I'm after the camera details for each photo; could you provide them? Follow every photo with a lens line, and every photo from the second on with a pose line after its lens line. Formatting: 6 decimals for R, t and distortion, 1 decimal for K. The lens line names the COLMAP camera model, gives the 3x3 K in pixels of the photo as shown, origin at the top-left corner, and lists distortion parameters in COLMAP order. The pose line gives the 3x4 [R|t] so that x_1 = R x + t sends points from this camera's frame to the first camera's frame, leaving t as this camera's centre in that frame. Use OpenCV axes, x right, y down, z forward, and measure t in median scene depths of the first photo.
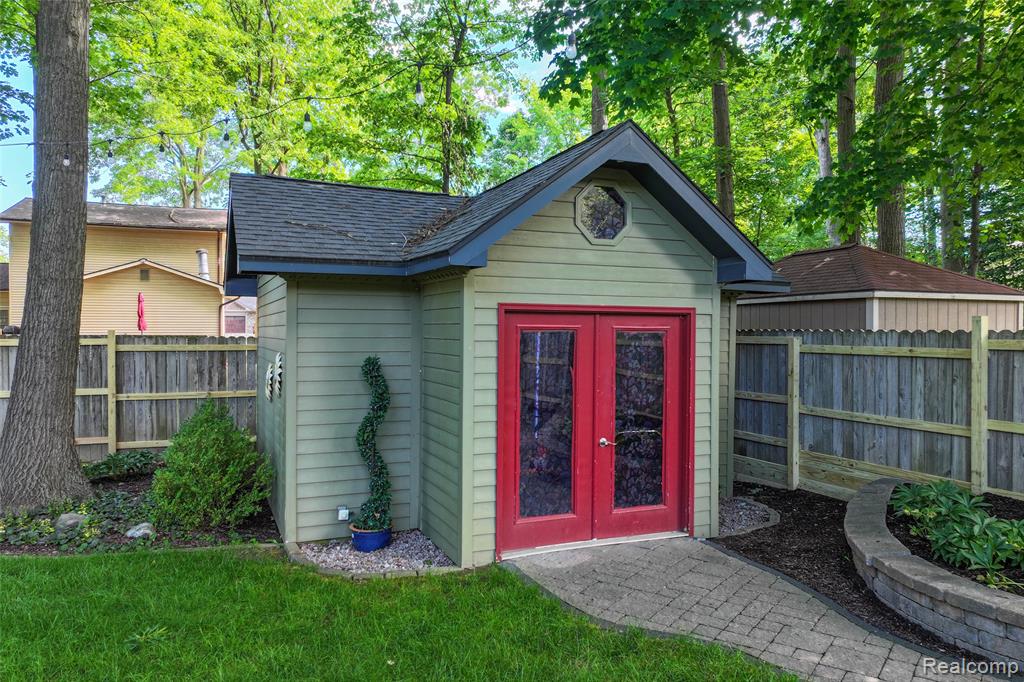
lens RADIAL K [[720.5, 0, 513.7], [0, 720.5, 333.2], [0, 0, 1]] dist [0.001867, 0.010042]
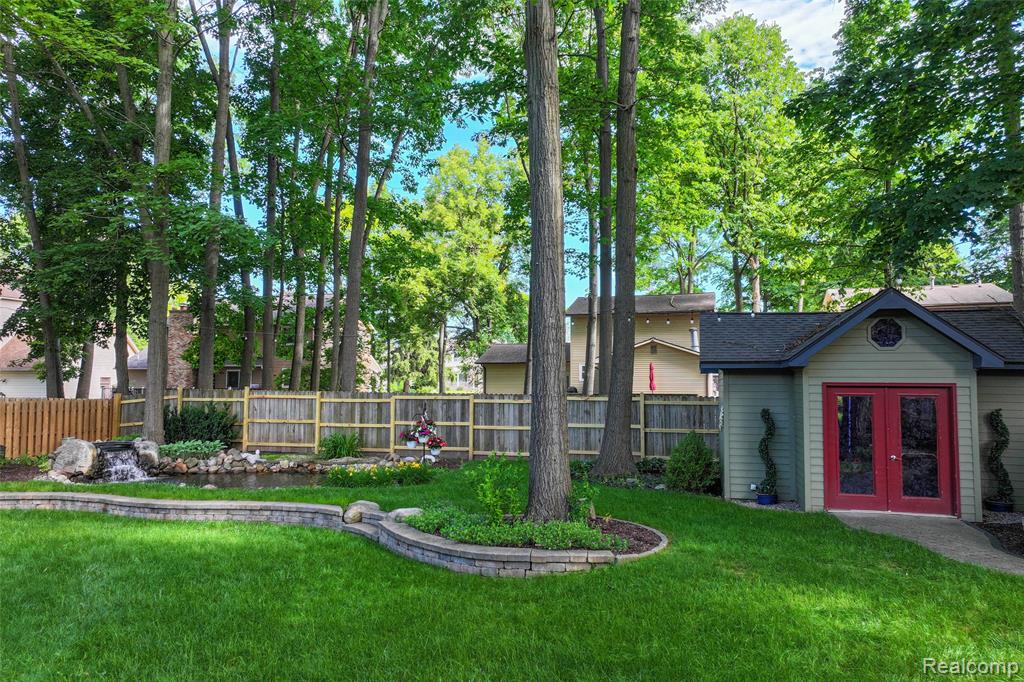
lens RADIAL K [[720.5, 0, 512.6], [0, 720.5, 339.4], [0, 0, 1]] dist [0.001867, 0.010042]
pose [[0.789435, -0.039778, -0.612544, 0.458492], [-0.004180, 0.997527, -0.070164, -0.013956], [0.613820, 0.057951, 0.787316, -0.967660]]
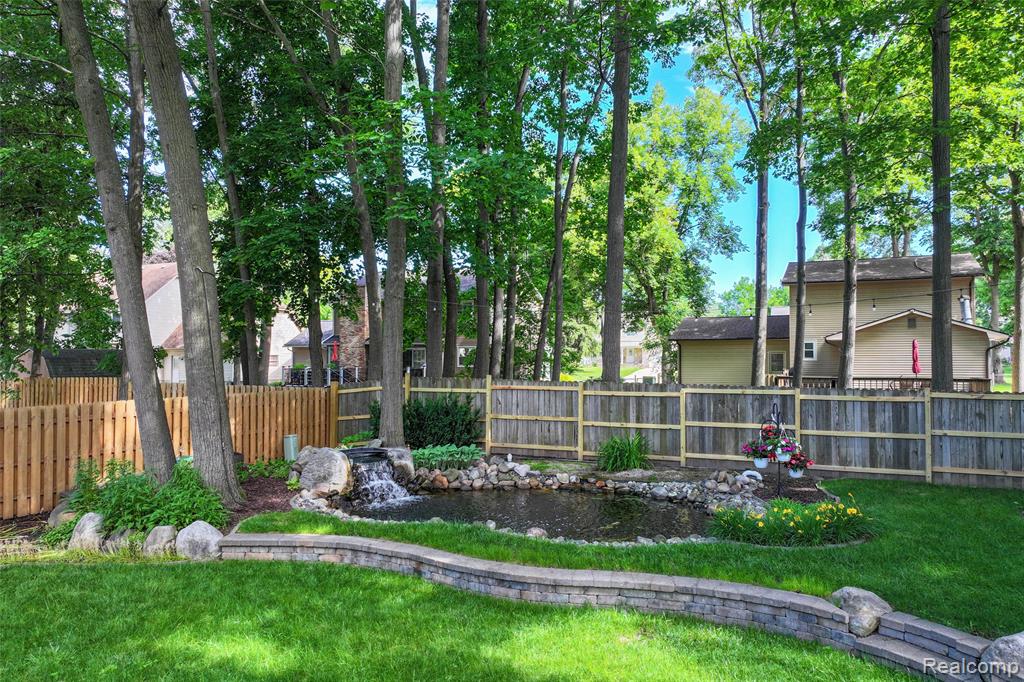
lens RADIAL K [[720.5, 0, 512.7], [0, 720.5, 338.9], [0, 0, 1]] dist [0.001867, 0.010042]
pose [[0.680781, -0.020852, -0.732190, -0.469736], [-0.004129, 0.999470, -0.032303, -0.071982], [0.732475, 0.025014, 0.680334, -0.878592]]
